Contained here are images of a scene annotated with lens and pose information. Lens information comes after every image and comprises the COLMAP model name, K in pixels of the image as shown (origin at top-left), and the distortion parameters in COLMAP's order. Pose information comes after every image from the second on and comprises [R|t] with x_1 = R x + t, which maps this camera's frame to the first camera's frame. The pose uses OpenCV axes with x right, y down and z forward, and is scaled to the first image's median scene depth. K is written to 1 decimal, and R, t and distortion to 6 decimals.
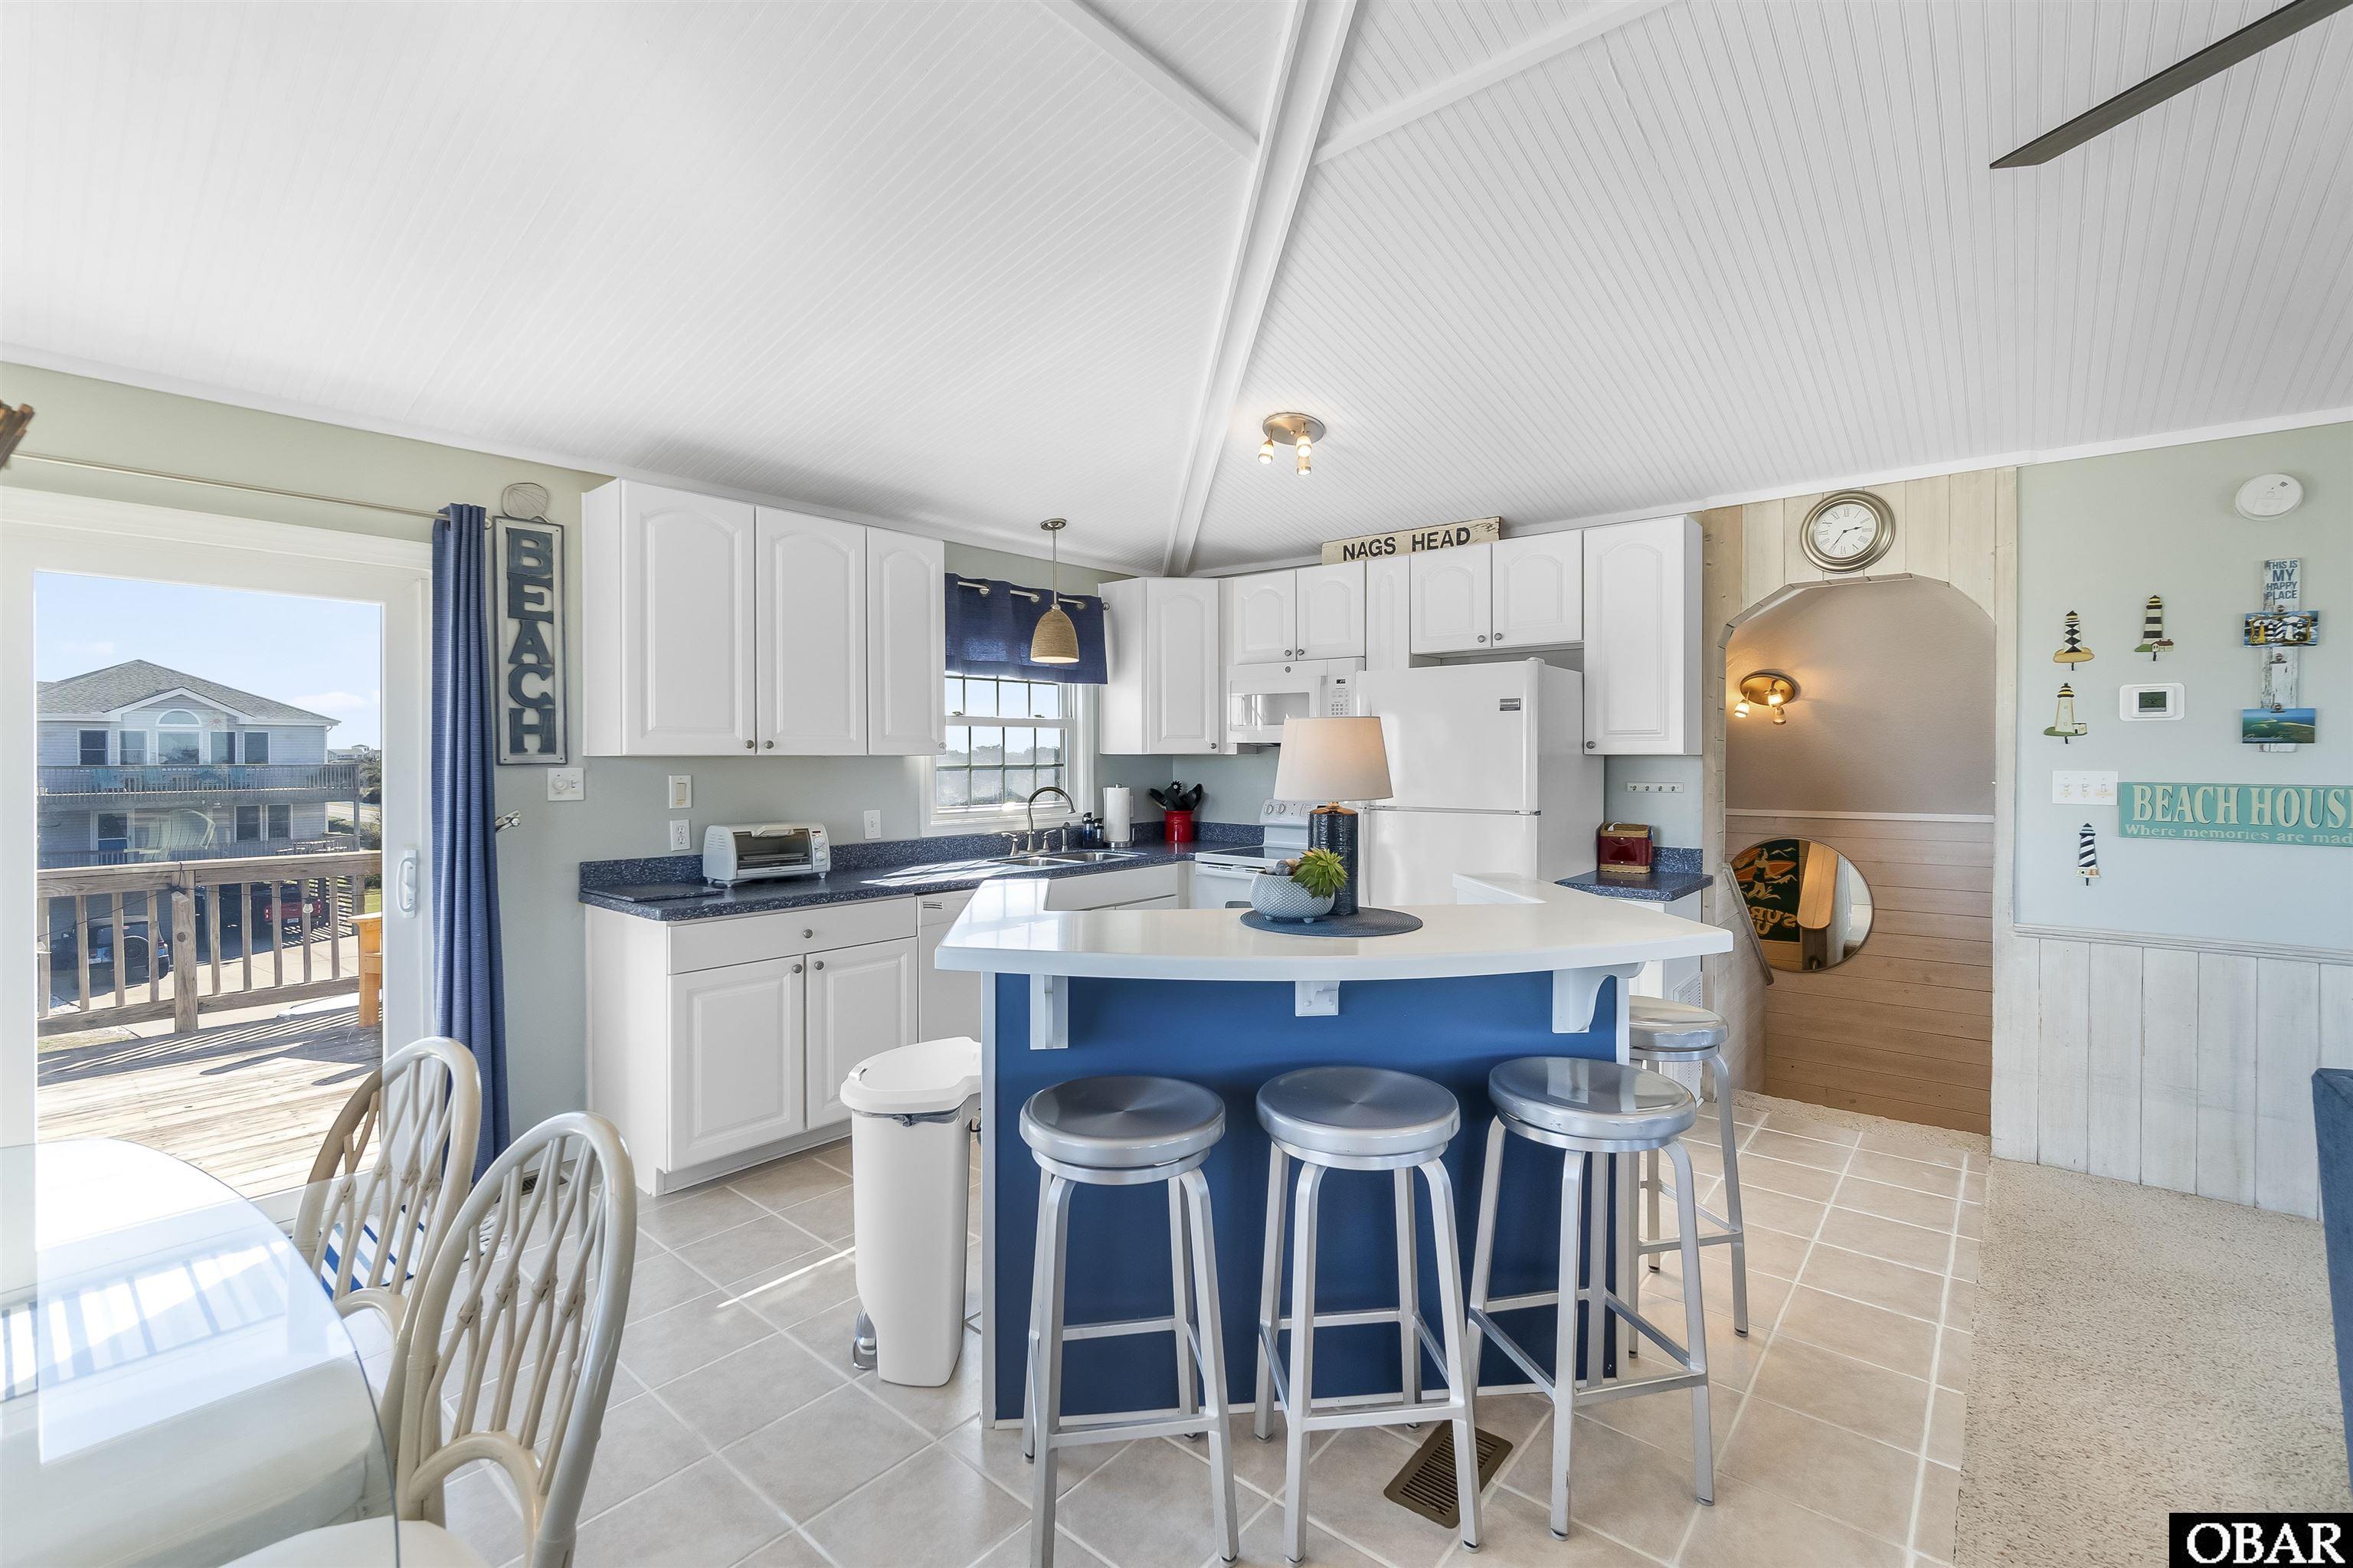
lens RADIAL K [[1017.2, 0, 1167.0], [0, 1017.2, 768.3], [0, 0, 1]] dist [0.015998, 0.000189]
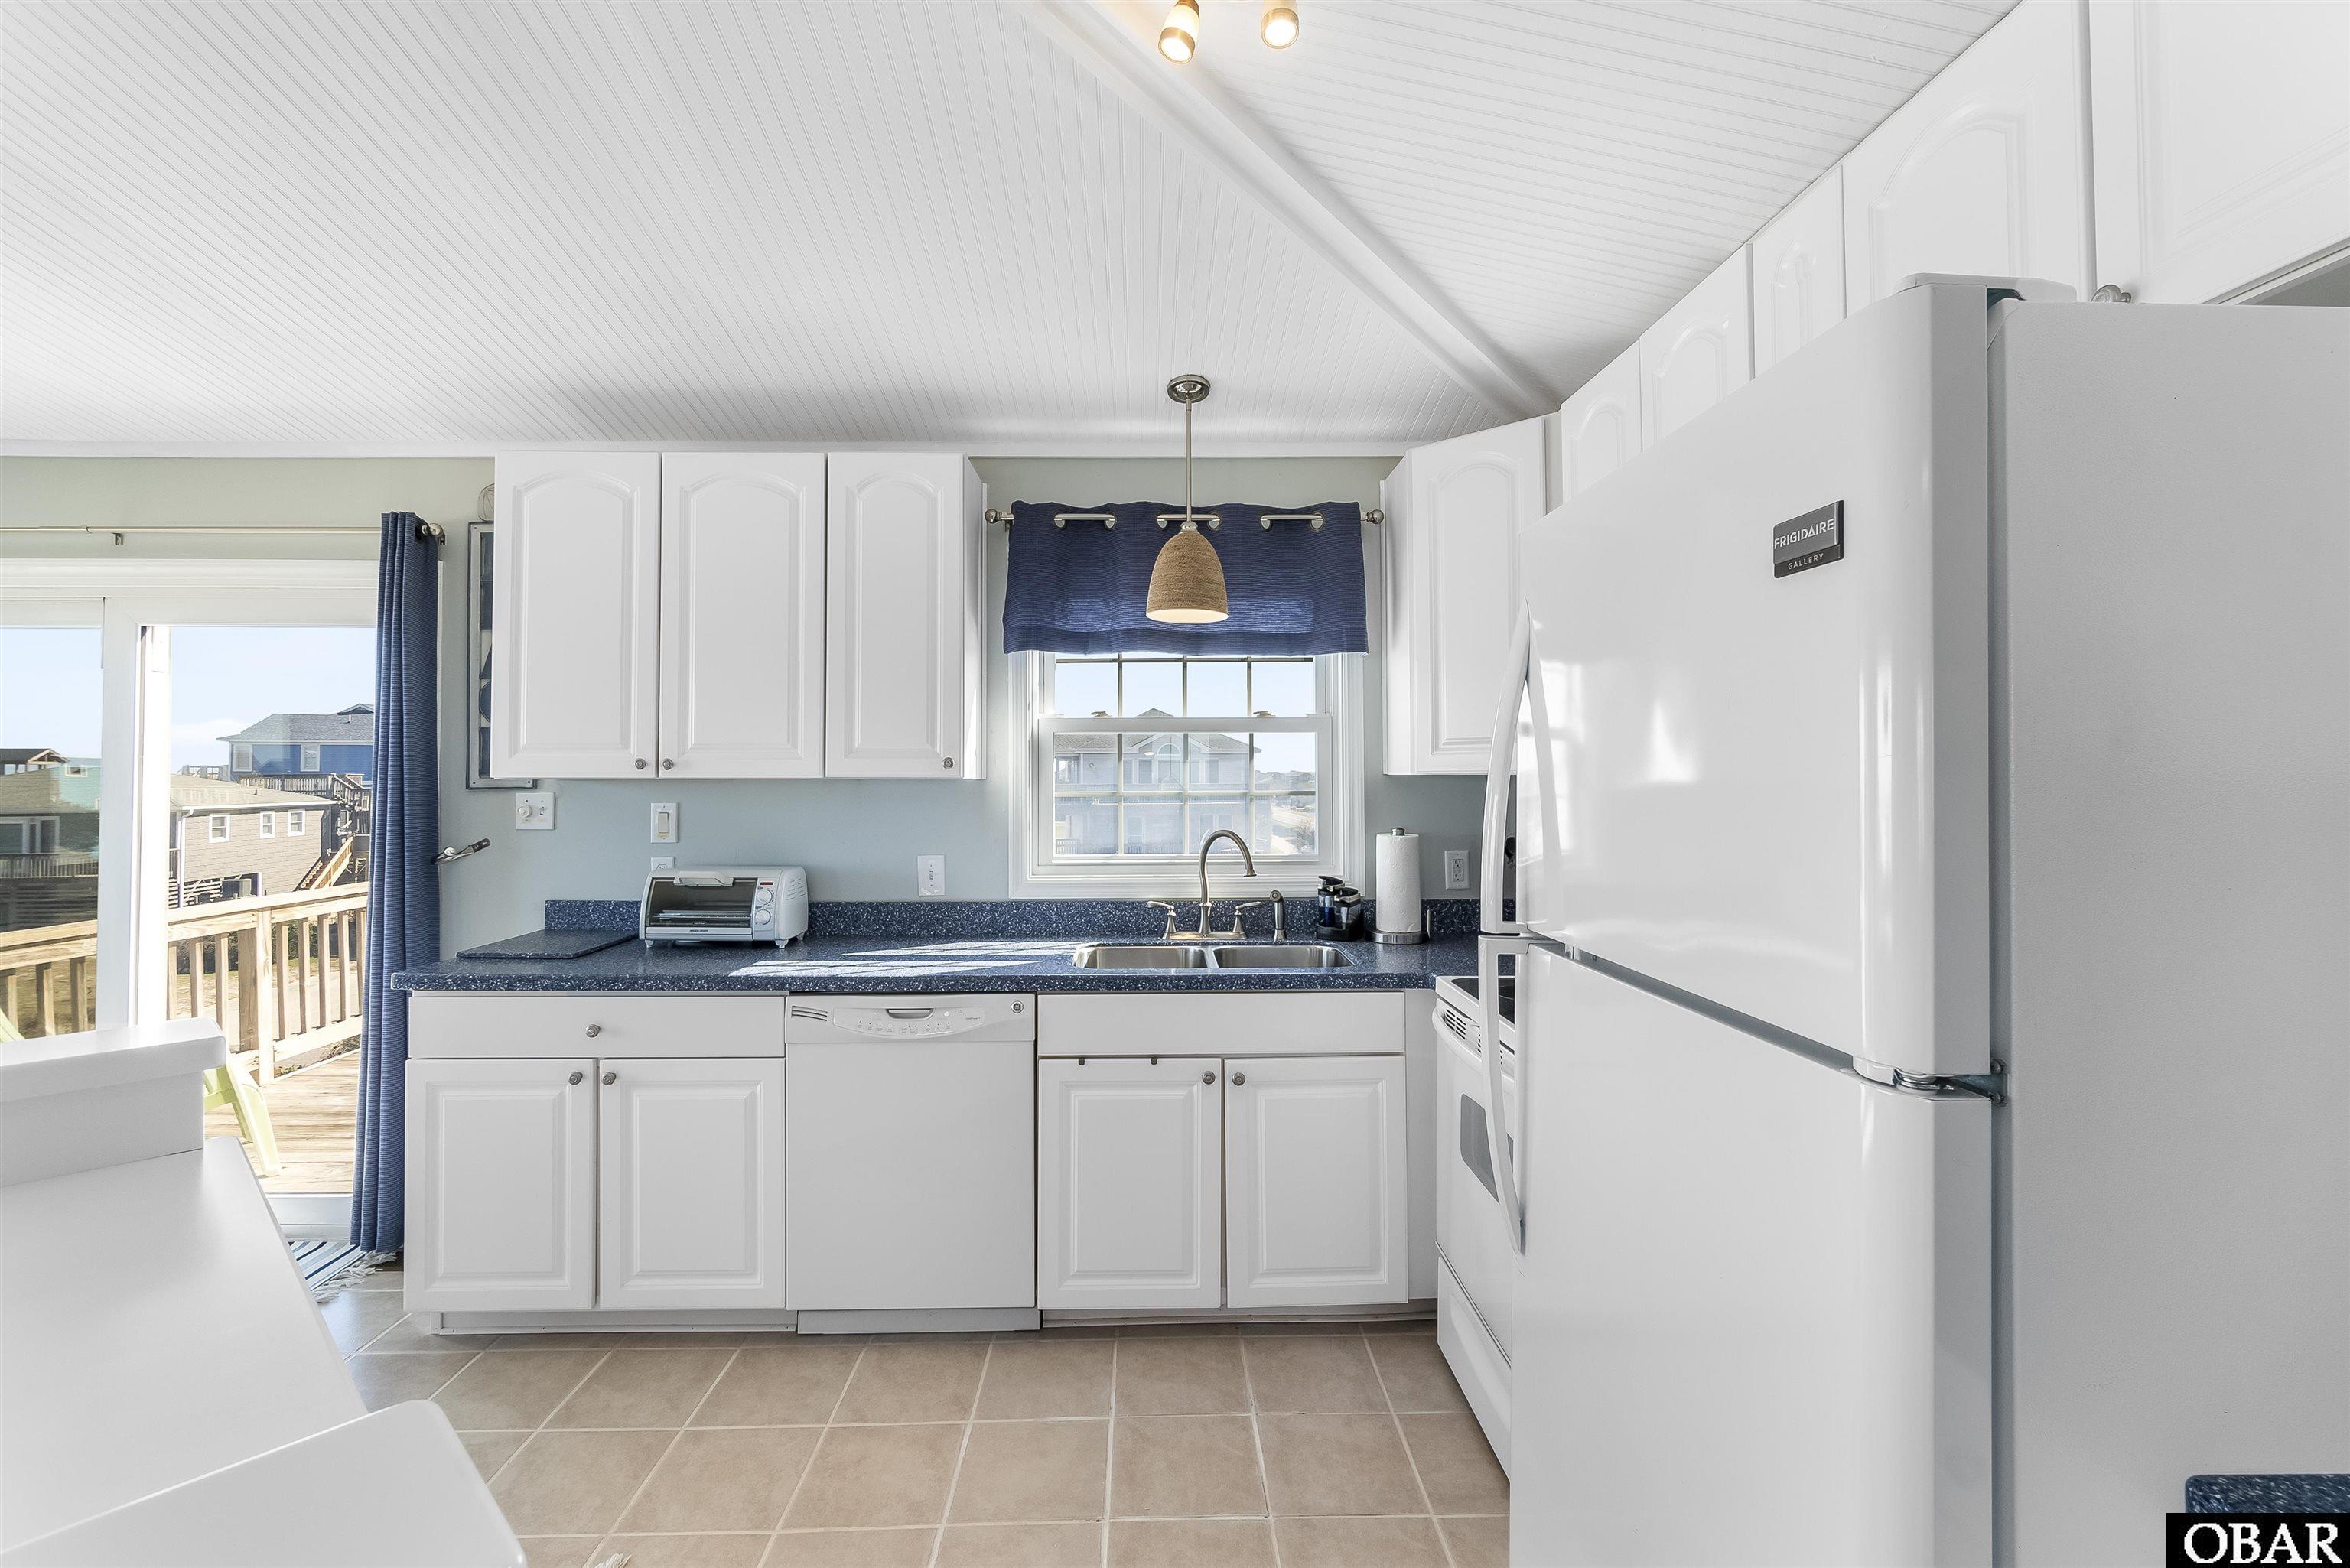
lens RADIAL K [[1015.8, 0, 1174.2], [0, 1015.8, 765.4], [0, 0, 1]] dist [0.015998, 0.000189]
pose [[0.663092, -0.008071, -0.748494, 0.313281], [-0.008697, 0.999791, -0.018486, -0.008705], [0.748487, 0.018767, 0.662884, 0.578535]]
